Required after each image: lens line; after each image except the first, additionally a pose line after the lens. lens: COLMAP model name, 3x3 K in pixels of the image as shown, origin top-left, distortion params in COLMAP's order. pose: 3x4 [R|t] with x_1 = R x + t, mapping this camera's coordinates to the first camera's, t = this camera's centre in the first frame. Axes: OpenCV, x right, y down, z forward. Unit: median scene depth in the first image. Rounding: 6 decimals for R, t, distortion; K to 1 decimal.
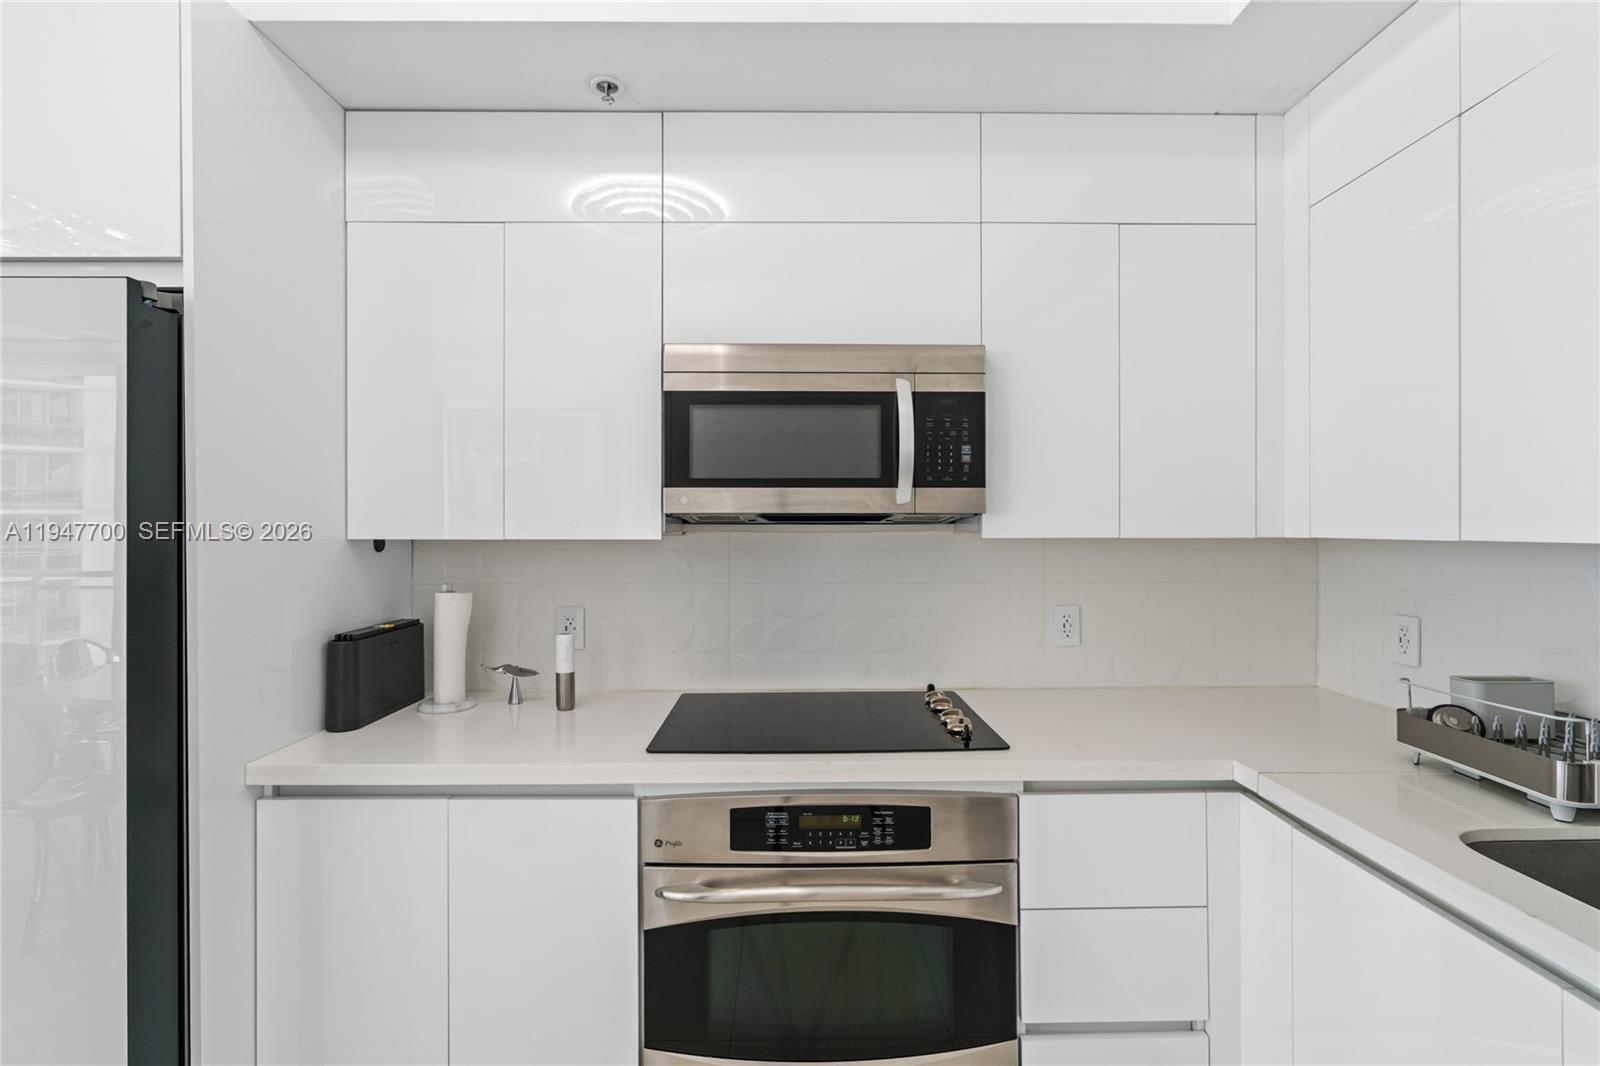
lens RADIAL K [[719.3, 0, 800.9], [0, 719.3, 533.5], [0, 0, 1]] dist [-0.008415, 0.006862]
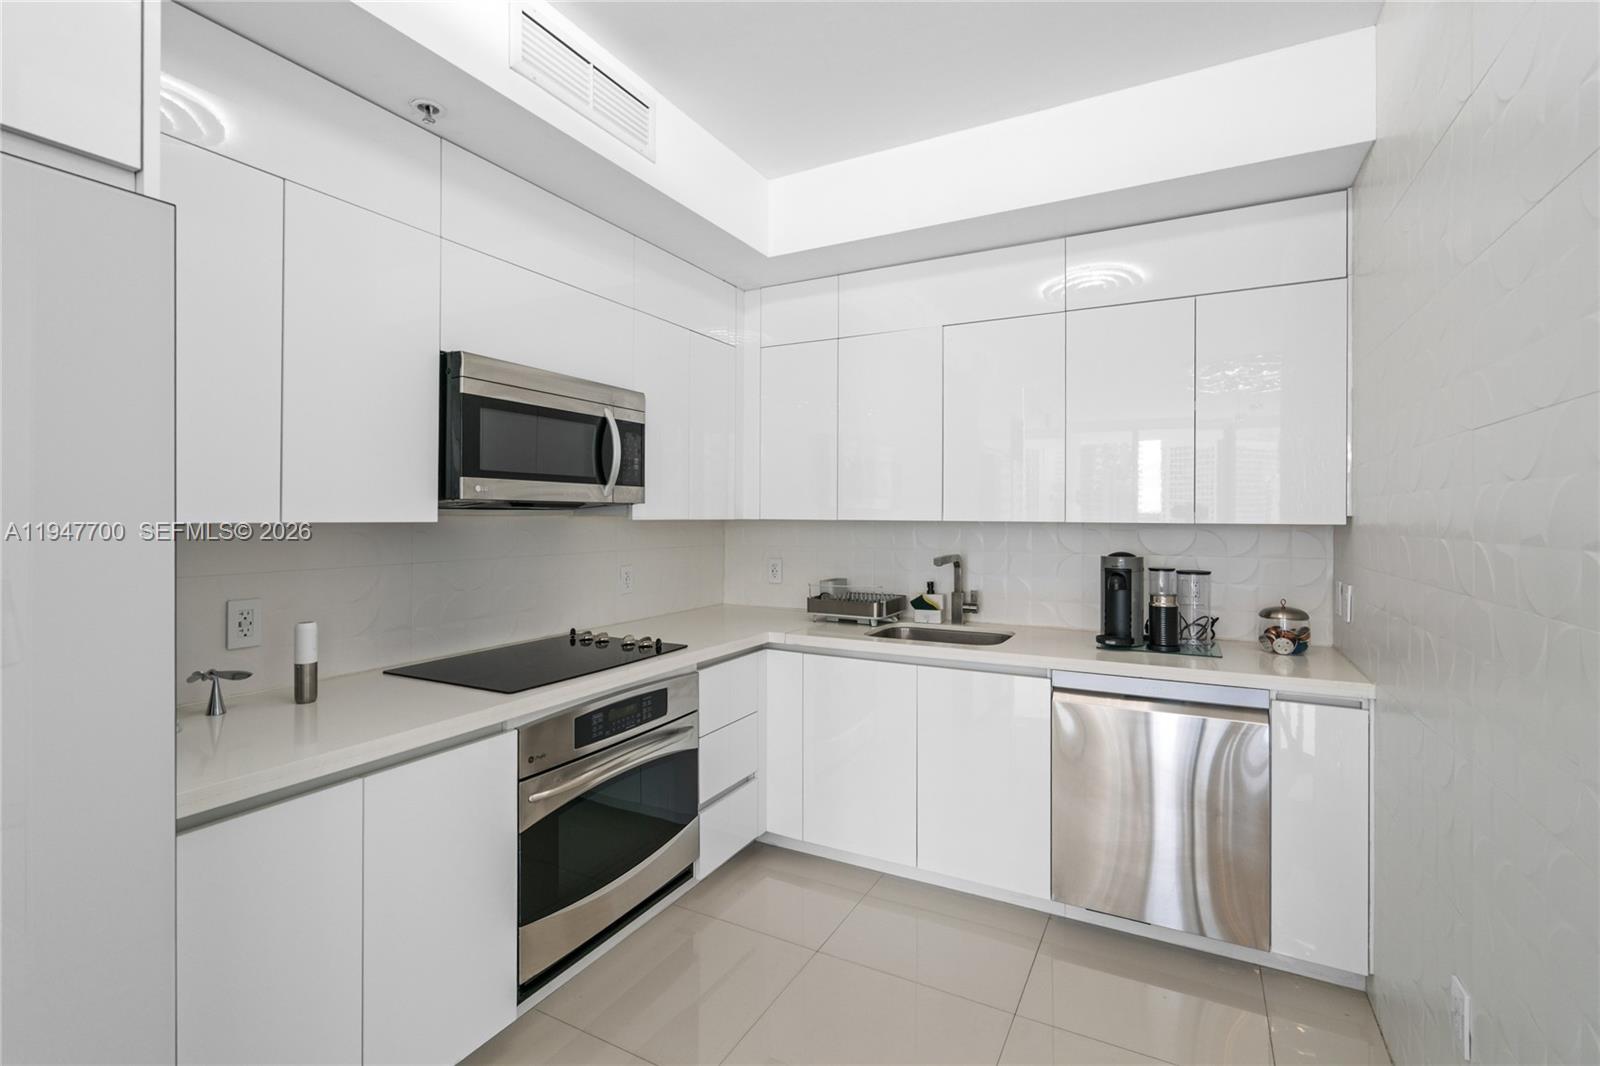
lens RADIAL K [[719.3, 0, 791.1], [0, 719.3, 522.3], [0, 0, 1]] dist [-0.008415, 0.006862]
pose [[0.491443, -0.005667, 0.870891, -0.970047], [-0.000104, 0.999978, 0.006565, 0.001682], [-0.870910, -0.003317, 0.491432, -0.021941]]
